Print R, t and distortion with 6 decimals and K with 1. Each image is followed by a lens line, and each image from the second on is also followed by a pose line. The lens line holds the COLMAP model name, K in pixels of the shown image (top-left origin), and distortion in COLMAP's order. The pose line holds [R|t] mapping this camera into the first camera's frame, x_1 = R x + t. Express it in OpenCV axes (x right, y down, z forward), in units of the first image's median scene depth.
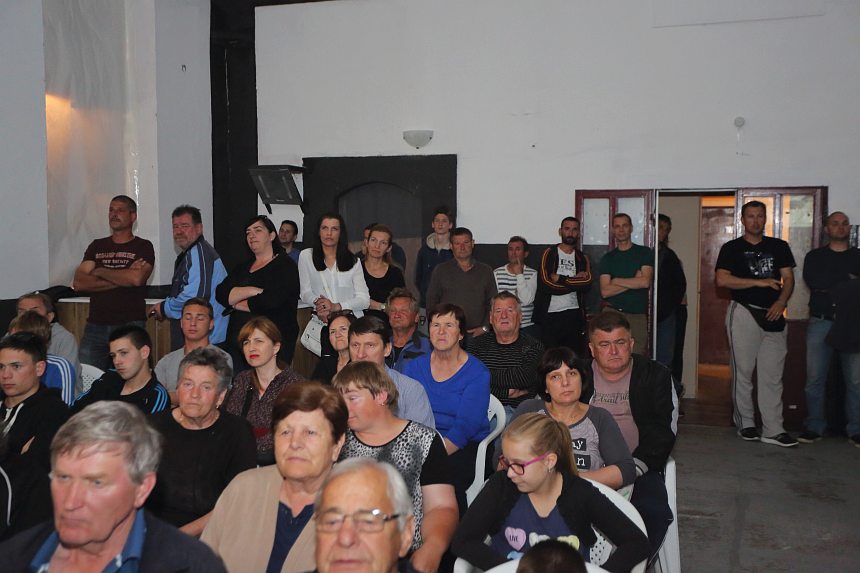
lens RADIAL K [[973.7, 0, 430.0], [0, 973.7, 286.5], [0, 0, 1]] dist [0.087408, 0.008592]
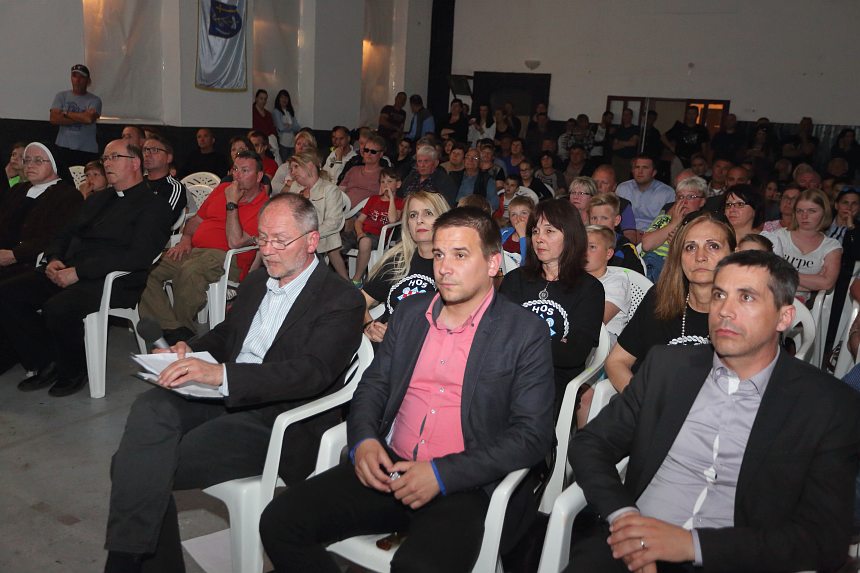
lens RADIAL K [[797.3, 0, 430.0], [0, 797.3, 286.5], [0, 0, 1]] dist [0.043993, 0.000010]
pose [[0.981006, 0.094322, -0.169500, 0.116220], [-0.067223, 0.984979, 0.159053, 0.053999], [0.181956, -0.144637, 0.972611, -0.776736]]
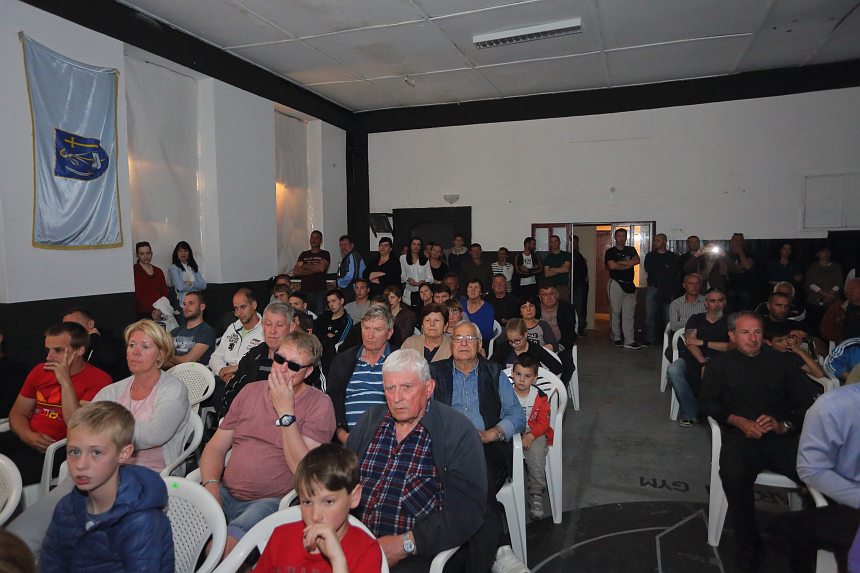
lens RADIAL K [[572.4, 0, 430.0], [0, 572.4, 286.5], [0, 0, 1]] dist [0.002408, 0.000864]
pose [[0.999596, -0.010230, -0.026529, -0.030865], [0.010654, 0.999817, 0.015911, 0.008990], [0.026361, -0.016187, 0.999521, -0.189525]]
